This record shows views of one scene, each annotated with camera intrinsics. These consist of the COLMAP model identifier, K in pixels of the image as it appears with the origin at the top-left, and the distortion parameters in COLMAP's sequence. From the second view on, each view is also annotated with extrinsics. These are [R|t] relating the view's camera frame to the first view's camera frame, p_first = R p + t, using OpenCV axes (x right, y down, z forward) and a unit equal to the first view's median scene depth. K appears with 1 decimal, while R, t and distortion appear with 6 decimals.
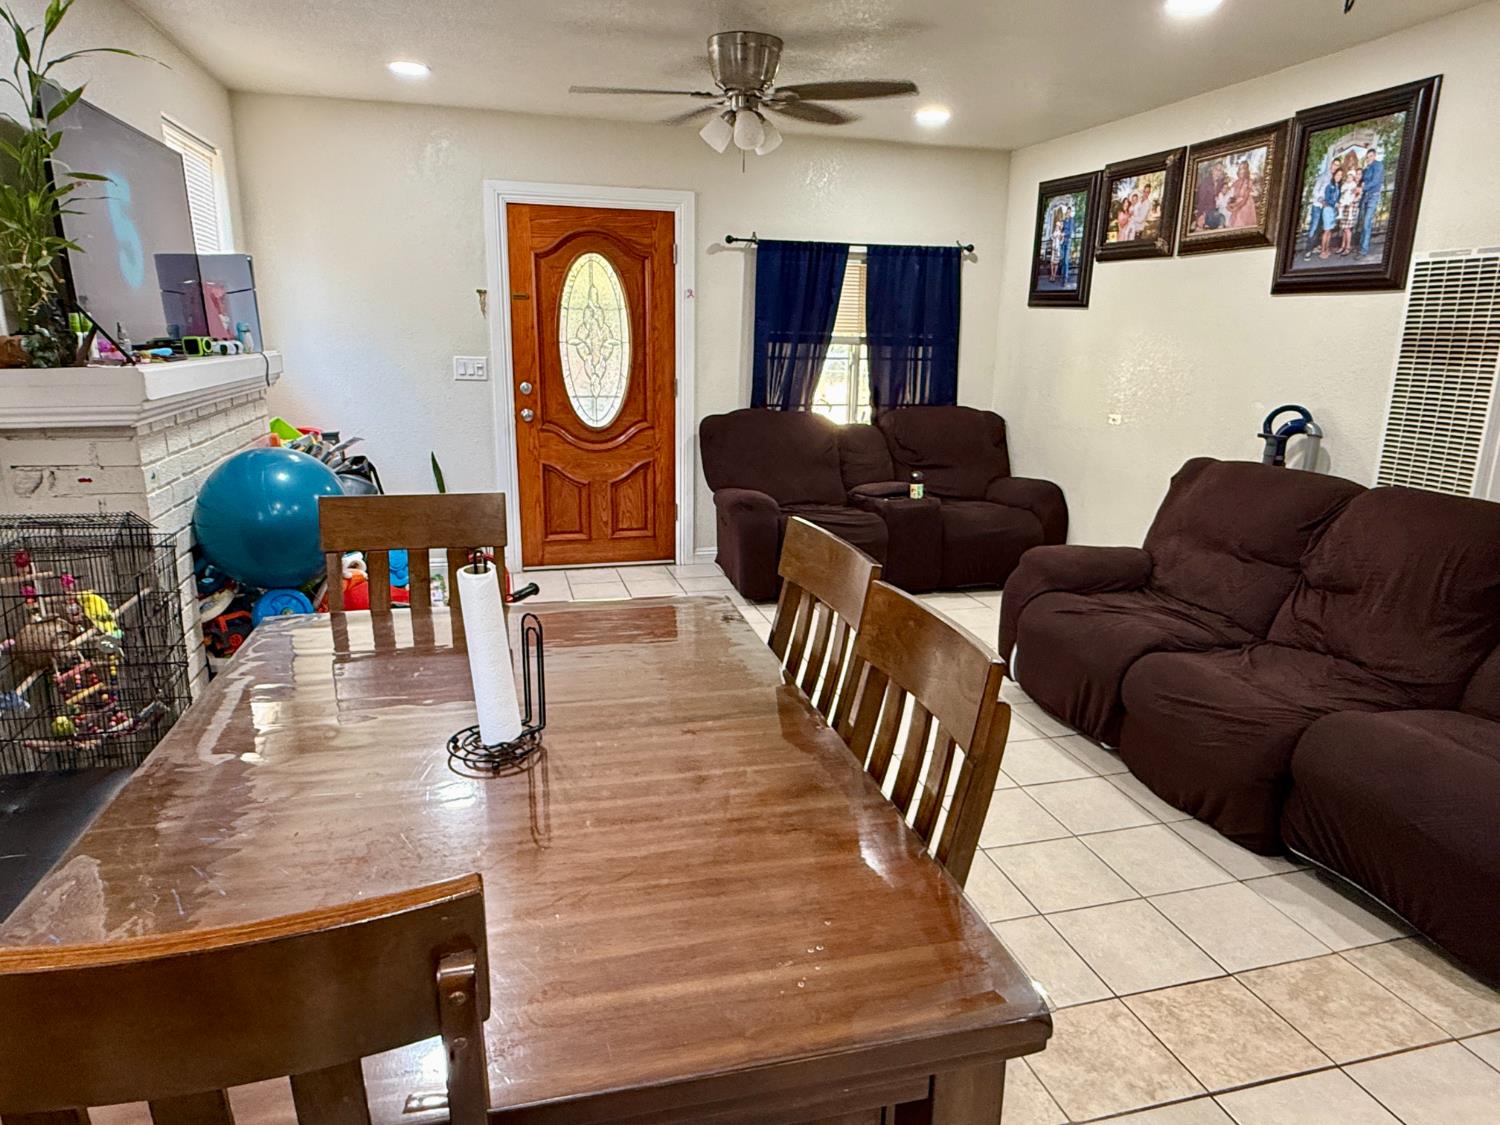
lens RADIAL K [[923.9, 0, 740.0], [0, 923.9, 562.5], [0, 0, 1]] dist [-0.000504, -0.002860]
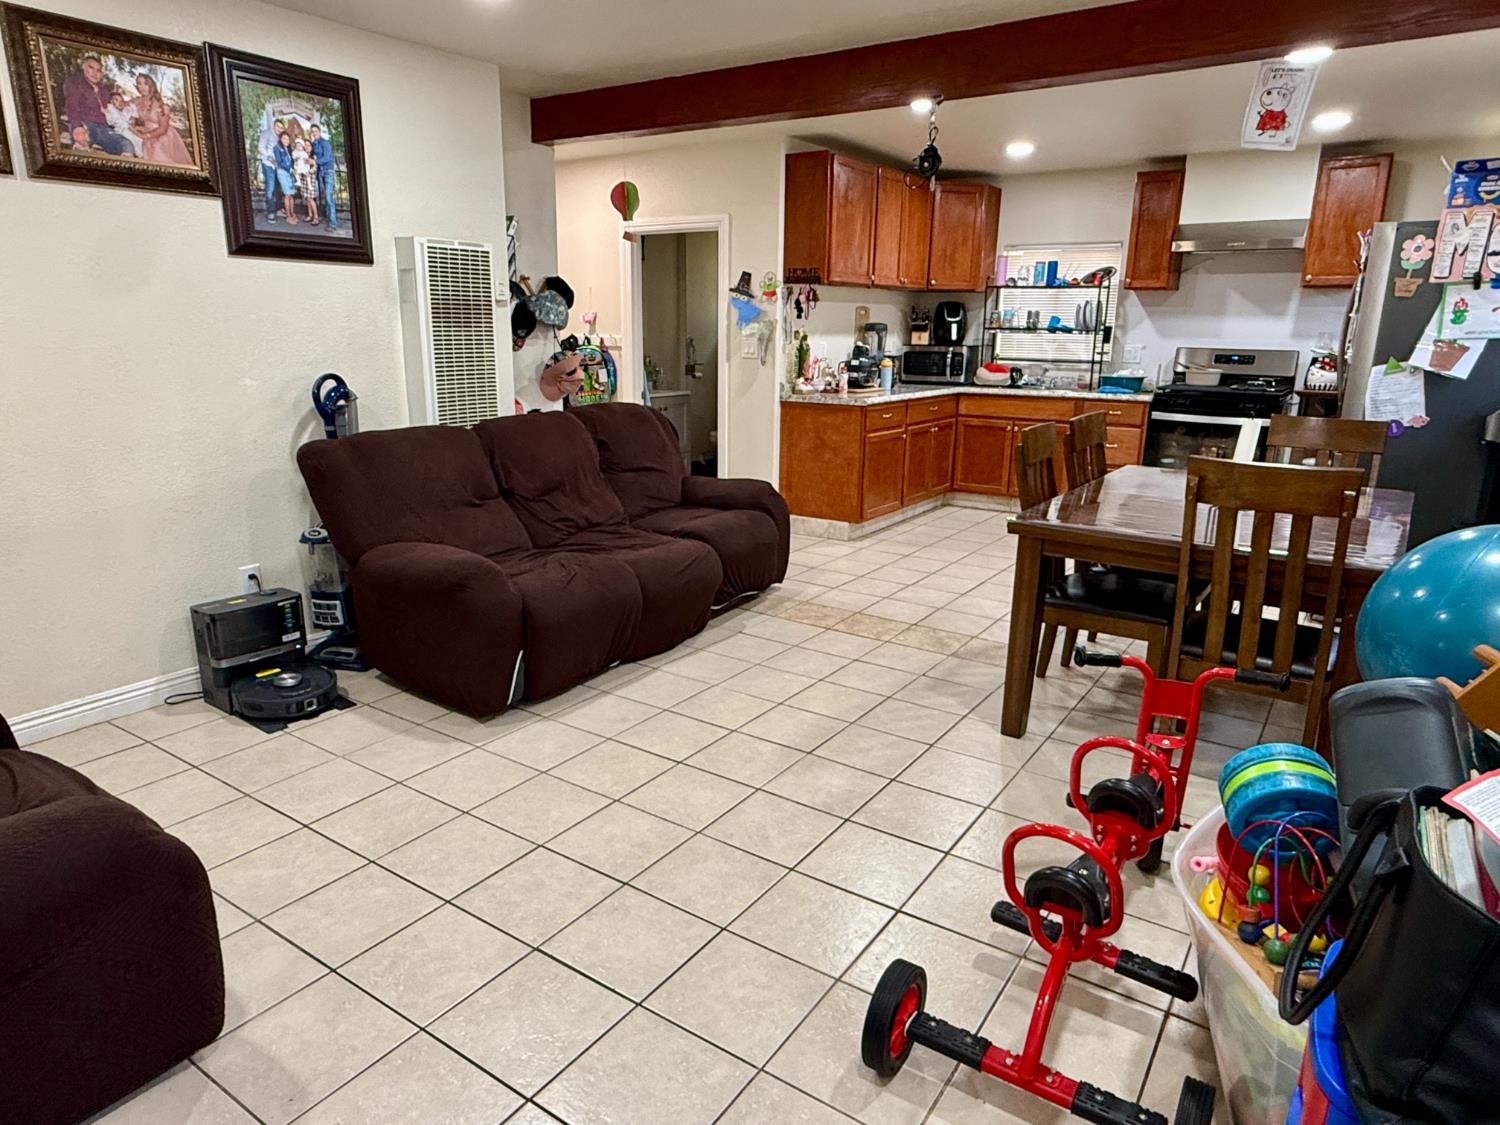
lens RADIAL K [[923.9, 0, 740.0], [0, 923.9, 562.5], [0, 0, 1]] dist [-0.000504, -0.002860]
pose [[-0.654640, -0.209464, 0.726341, -0.336744], [0.164953, 0.898108, 0.407668, -0.233558], [-0.737724, 0.386687, -0.553386, 0.949885]]
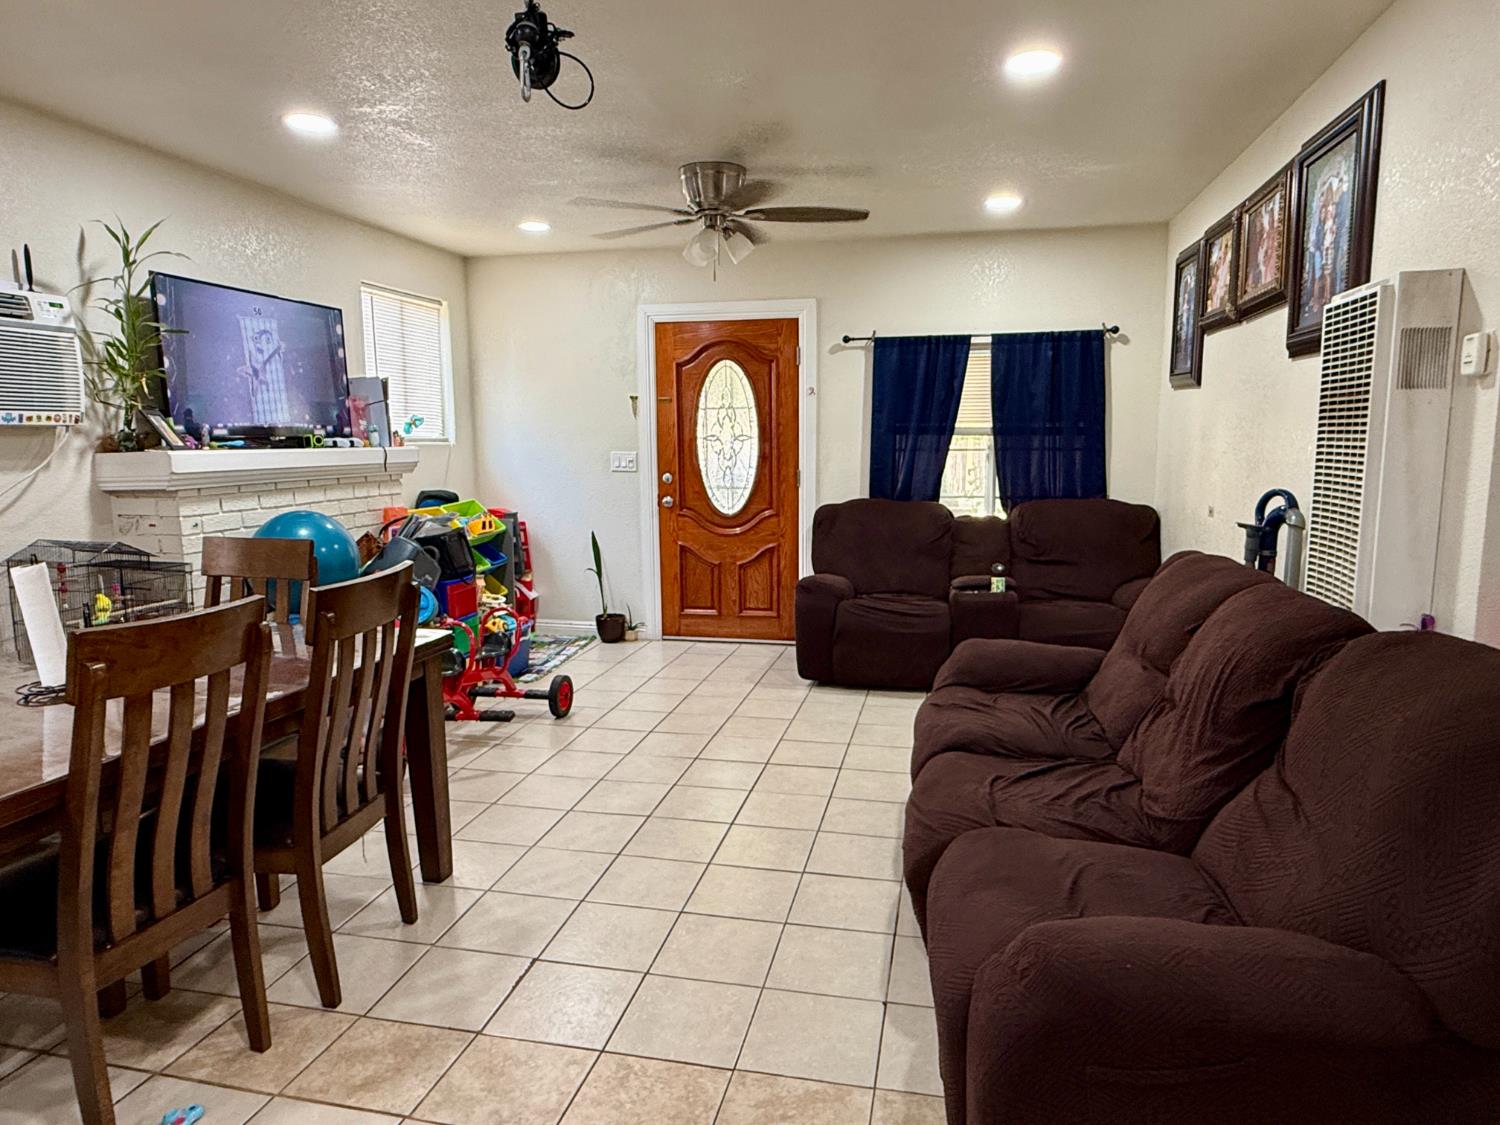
lens RADIAL K [[923.7, 0, 747.3], [0, 923.7, 567.4], [0, 0, 1]] dist [-0.000167, 0.000787]
pose [[0.885548, 0.043379, -0.462518, 0.410198], [-0.092610, 0.992130, -0.084264, 0.008220], [0.455223, 0.117454, 0.882597, 0.051502]]
